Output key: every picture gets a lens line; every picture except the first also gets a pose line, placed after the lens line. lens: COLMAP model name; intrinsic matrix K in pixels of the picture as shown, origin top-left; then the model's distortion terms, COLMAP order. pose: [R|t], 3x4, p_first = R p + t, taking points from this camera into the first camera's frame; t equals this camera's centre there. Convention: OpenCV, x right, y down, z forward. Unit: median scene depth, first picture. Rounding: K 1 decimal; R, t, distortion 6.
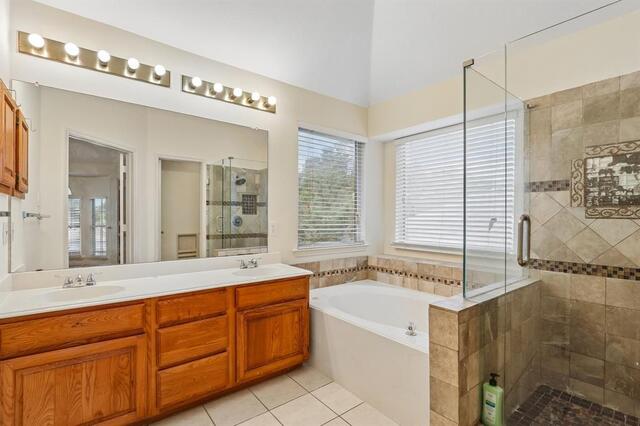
lens RADIAL K [[300.0, 0, 323.6], [0, 300.0, 214.8], [0, 0, 1]] dist [-0.012360, -0.000202]
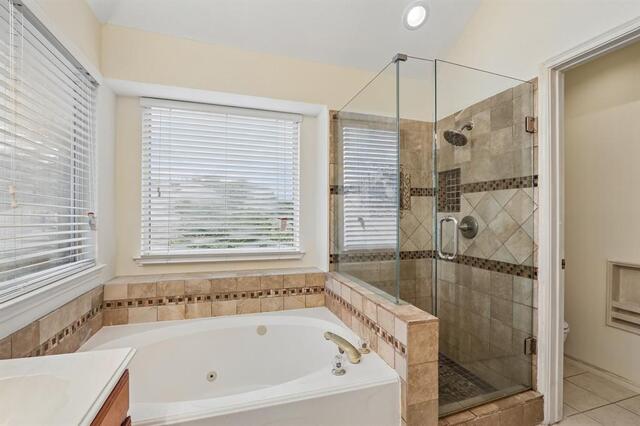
lens RADIAL K [[300.0, 0, 323.6], [0, 300.0, 214.8], [0, 0, 1]] dist [-0.012360, -0.000202]
pose [[0.358965, -0.000480, 0.933351, -0.365731], [-0.008120, 0.999960, 0.003637, -0.002528], [-0.933316, -0.008884, 0.358947, 0.652232]]
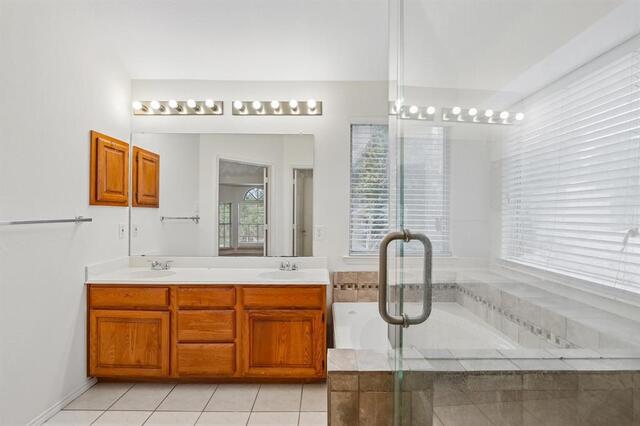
lens RADIAL K [[300.0, 0, 323.6], [0, 300.0, 214.8], [0, 0, 1]] dist [-0.012360, -0.000202]
pose [[0.785090, -0.000369, -0.619382, 0.563415], [0.001091, 0.999999, 0.000787, -0.015581], [0.619381, -0.001294, 0.785089, 0.308803]]
